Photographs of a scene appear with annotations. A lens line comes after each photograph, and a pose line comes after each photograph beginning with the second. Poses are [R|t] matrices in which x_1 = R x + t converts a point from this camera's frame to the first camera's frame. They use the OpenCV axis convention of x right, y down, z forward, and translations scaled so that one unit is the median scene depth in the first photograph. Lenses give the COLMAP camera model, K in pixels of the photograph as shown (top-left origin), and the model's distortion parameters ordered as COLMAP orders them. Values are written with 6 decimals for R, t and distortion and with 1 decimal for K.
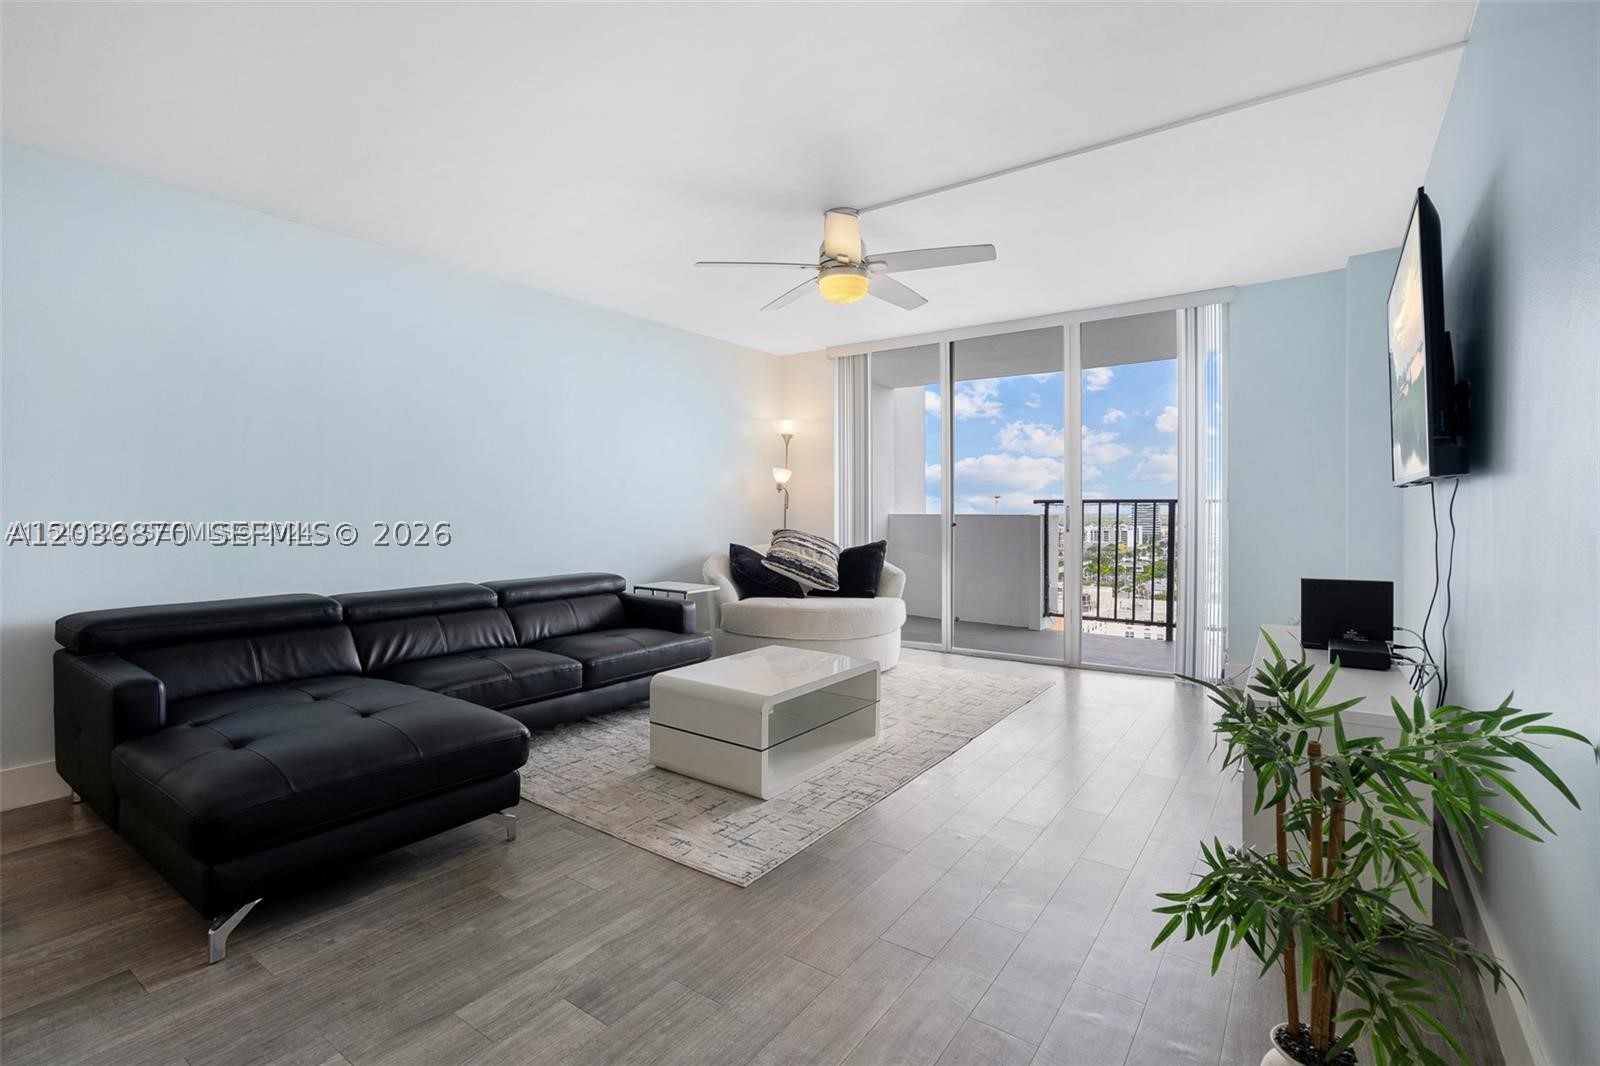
lens RADIAL K [[732.6, 0, 790.4], [0, 732.6, 523.3], [0, 0, 1]] dist [-0.010003, -0.000318]
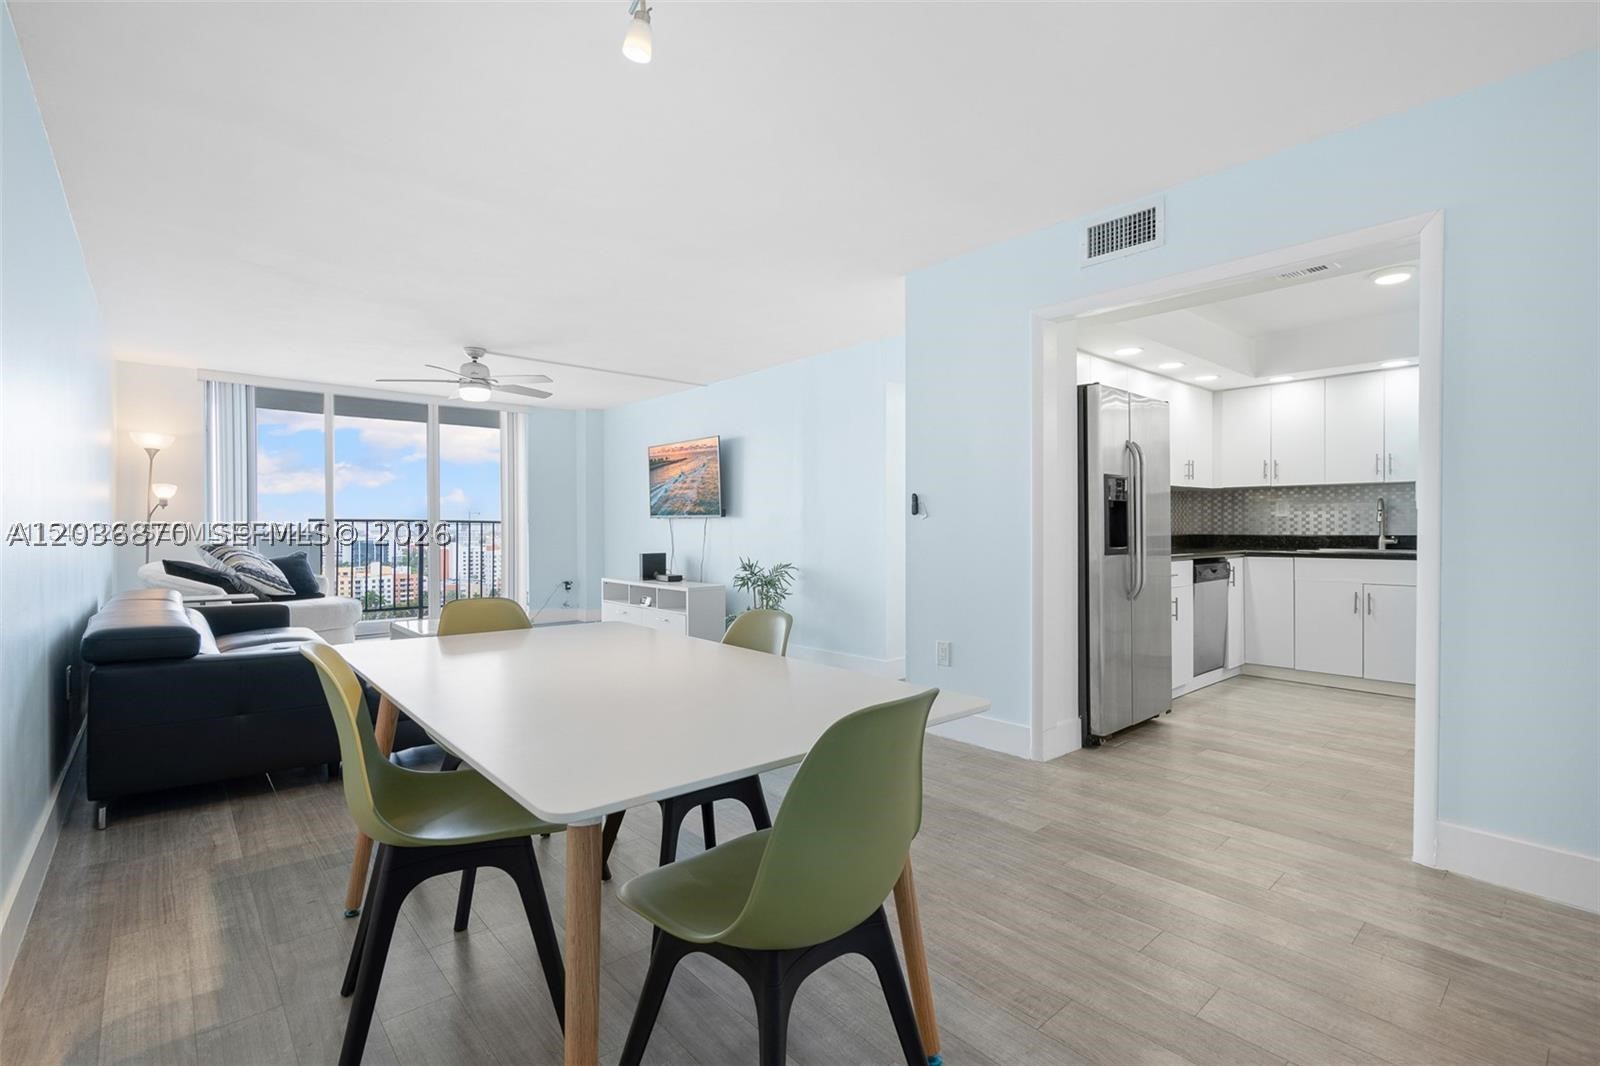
lens RADIAL K [[727.0, 0, 794.0], [0, 727.0, 527.9], [0, 0, 1]] dist [-0.004223, 0.000406]
pose [[0.231494, 0.002120, 0.972834, -0.908902], [0.016949, 0.999837, -0.006212, 0.005521], [-0.972689, 0.017926, 0.231420, -0.061196]]
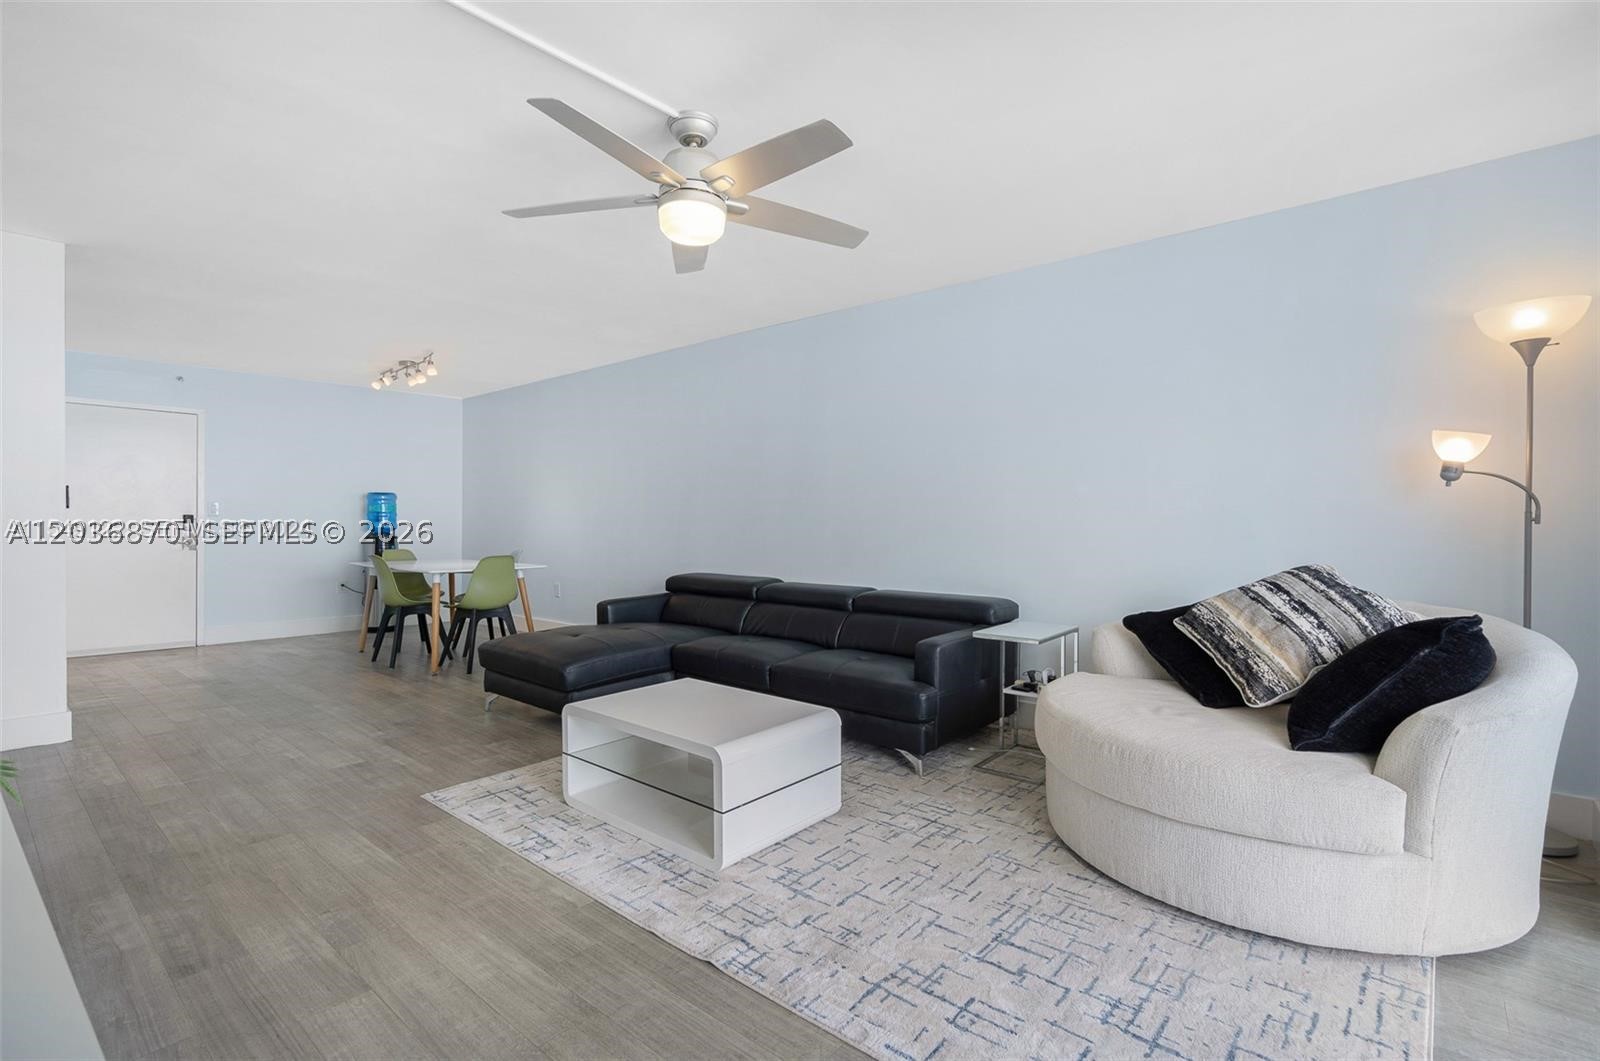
lens RADIAL K [[740.9, 0, 800.0], [0, 740.9, 530.5], [0, 0, 1]] dist [-0.002381, 0.000126]
pose [[-0.087385, 0.011170, -0.996112, 0.536051], [-0.021531, 0.999682, 0.013099, -0.014309], [0.995942, 0.022592, -0.087117, 0.778180]]
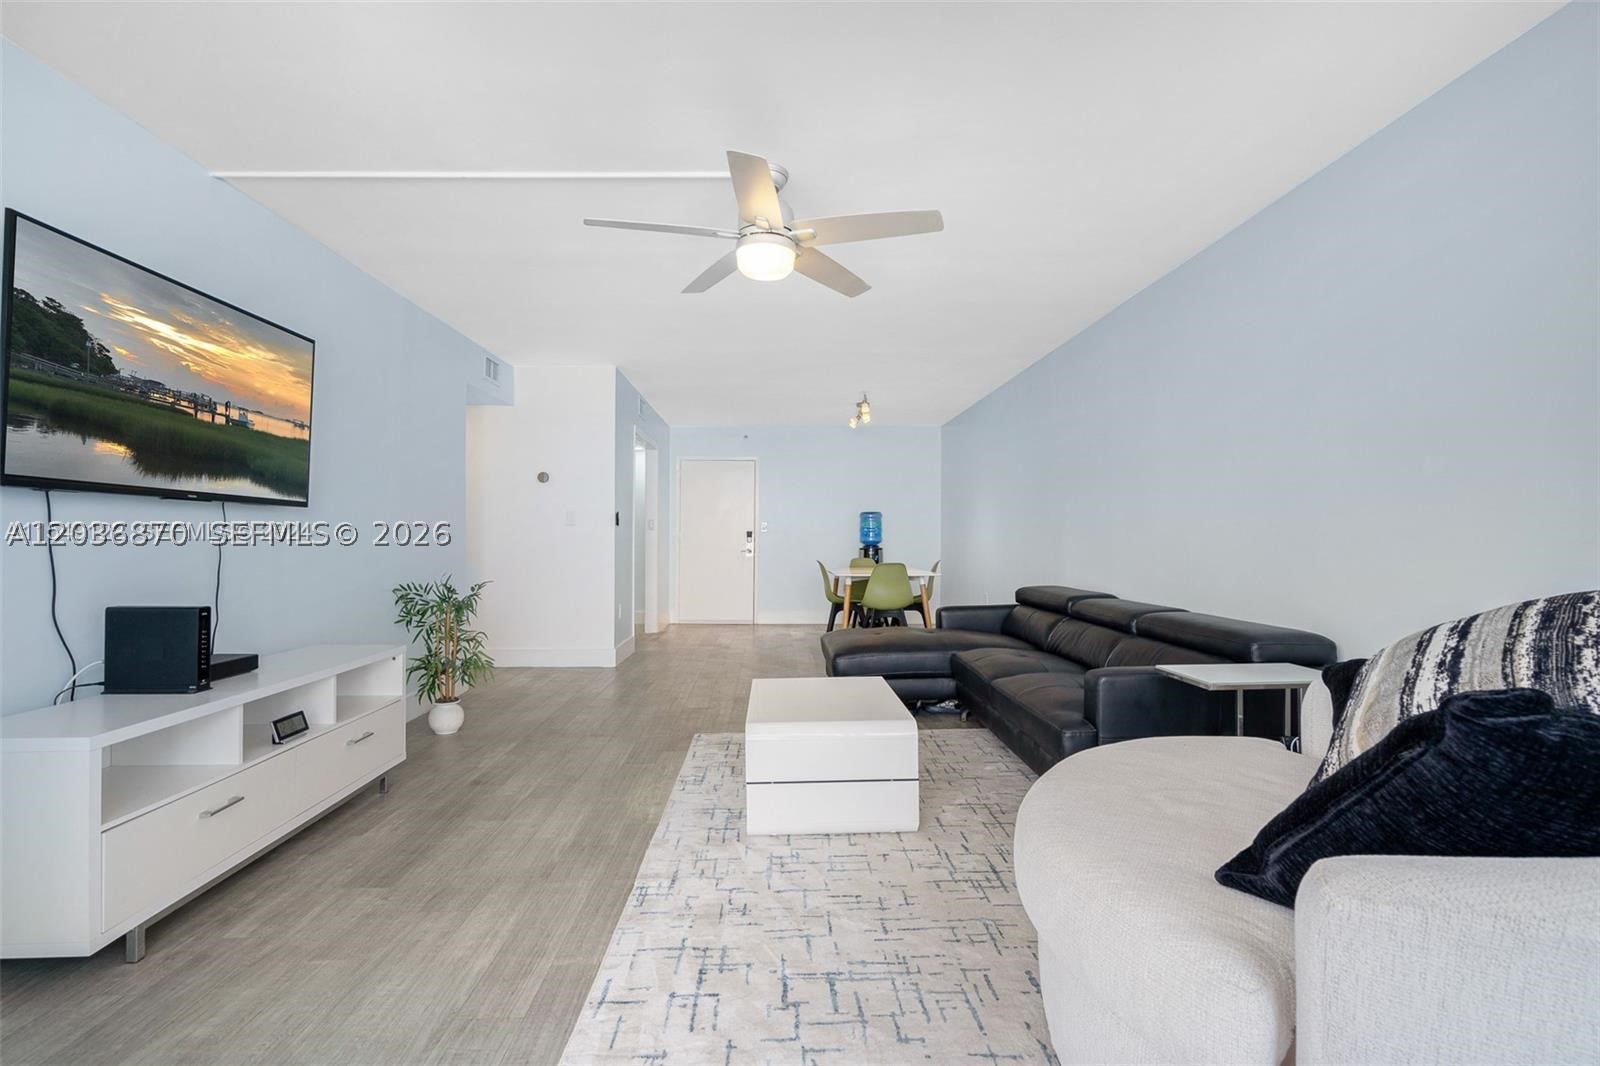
lens RADIAL K [[734.3, 0, 806.6], [0, 734.3, 548.5], [0, 0, 1]] dist [-0.003502, 0.000059]
pose [[-0.793364, 0.006752, -0.608711, 0.360521], [-0.010987, 0.999617, 0.025407, -0.008539], [0.608649, 0.026845, -0.792985, 1.120307]]
